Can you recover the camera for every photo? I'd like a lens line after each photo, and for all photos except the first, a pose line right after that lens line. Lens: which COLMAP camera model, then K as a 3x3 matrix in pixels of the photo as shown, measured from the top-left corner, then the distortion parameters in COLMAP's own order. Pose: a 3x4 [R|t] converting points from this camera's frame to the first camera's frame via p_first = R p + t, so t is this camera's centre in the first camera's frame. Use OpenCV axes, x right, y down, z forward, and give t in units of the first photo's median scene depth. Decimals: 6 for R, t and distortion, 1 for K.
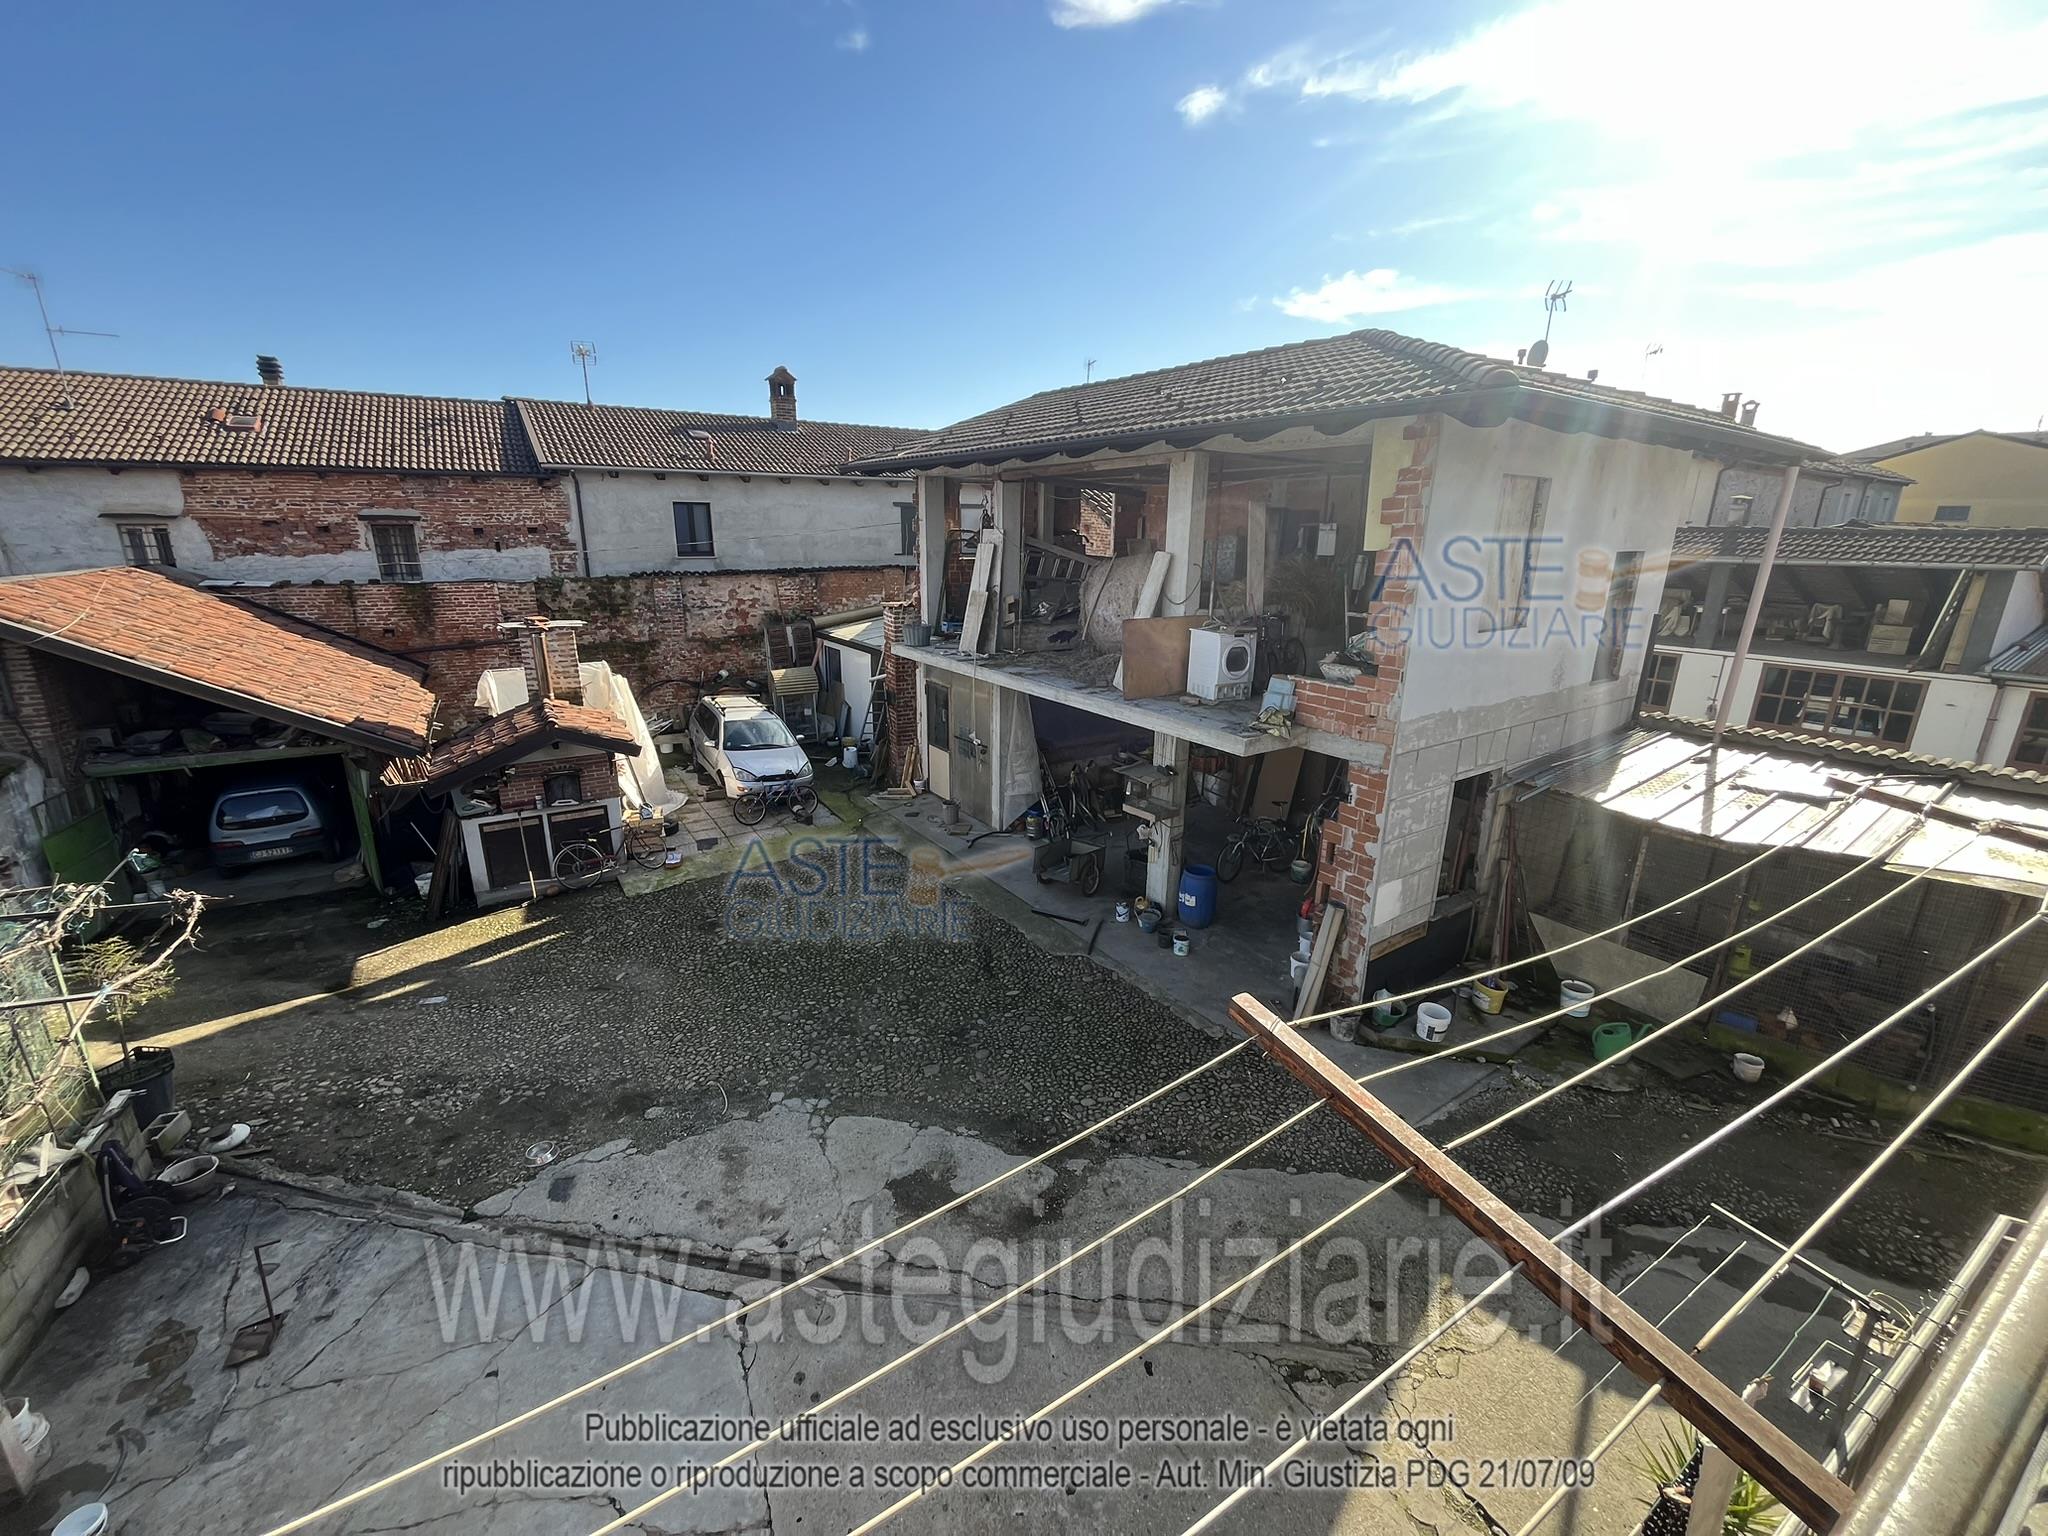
lens RADIAL K [[829.7, 0, 1020.5], [0, 829.7, 765.5], [0, 0, 1]] dist [-0.000262, -0.000002]
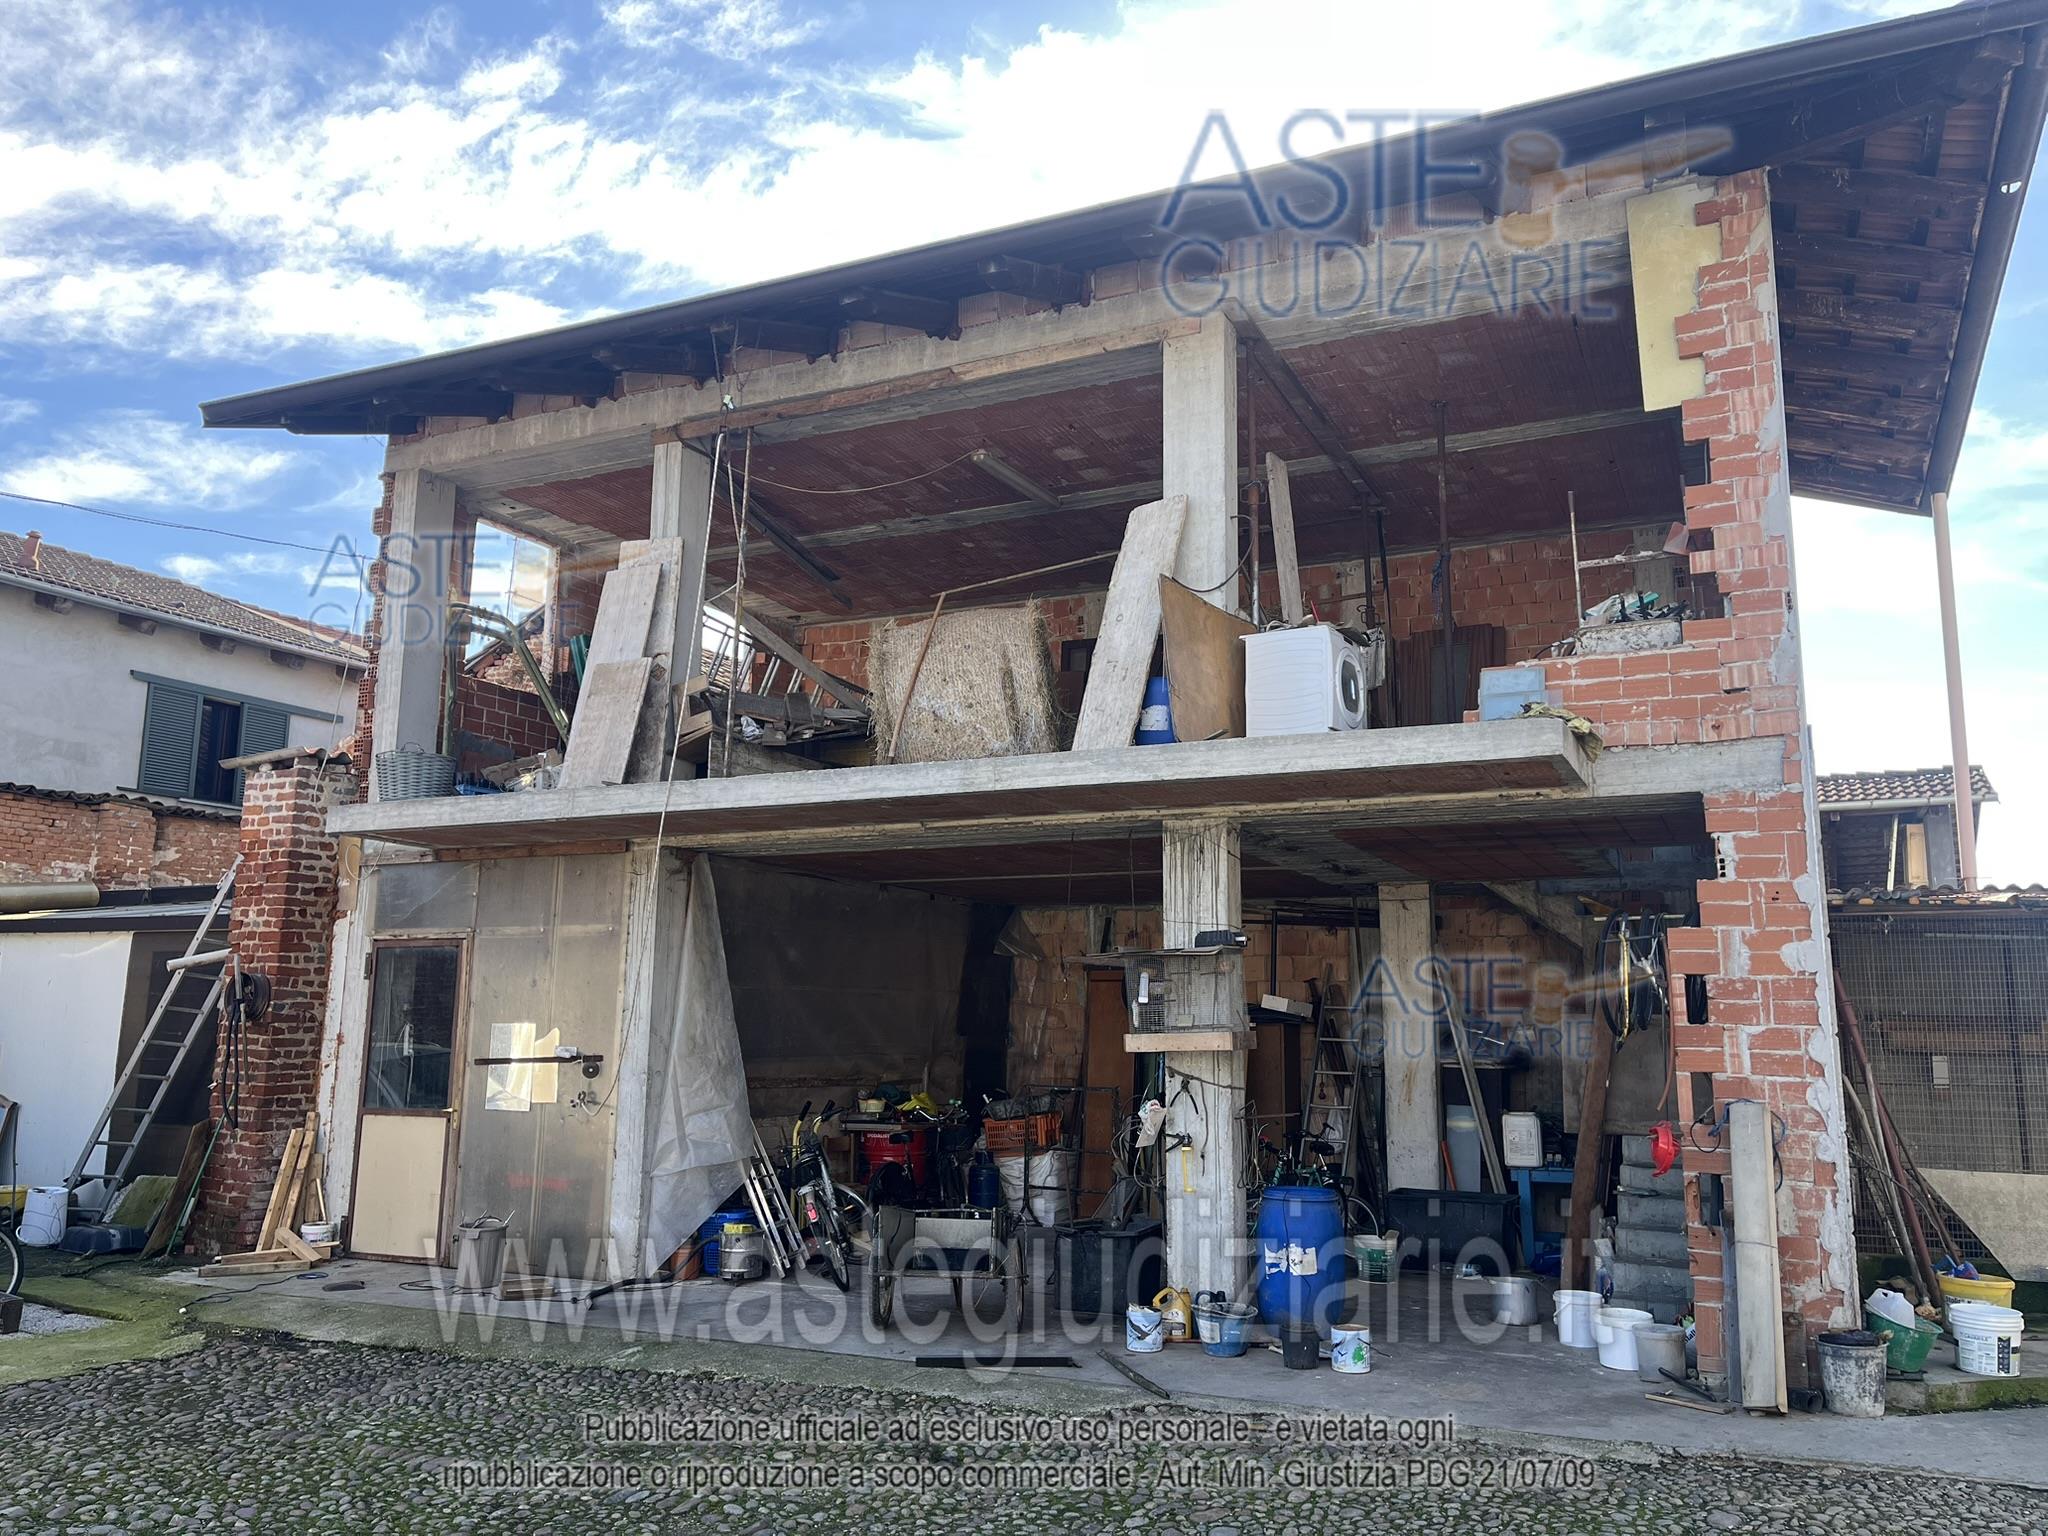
lens RADIAL K [[1589.7, 0, 1027.8], [0, 1589.7, 769.7], [0, 0, 1]] dist [0.052011, -0.001490]
pose [[0.866102, 0.086932, 0.492250, -0.327195], [0.135163, 0.907349, -0.398056, 0.239204], [-0.481247, 0.411291, 0.774107, 0.346972]]
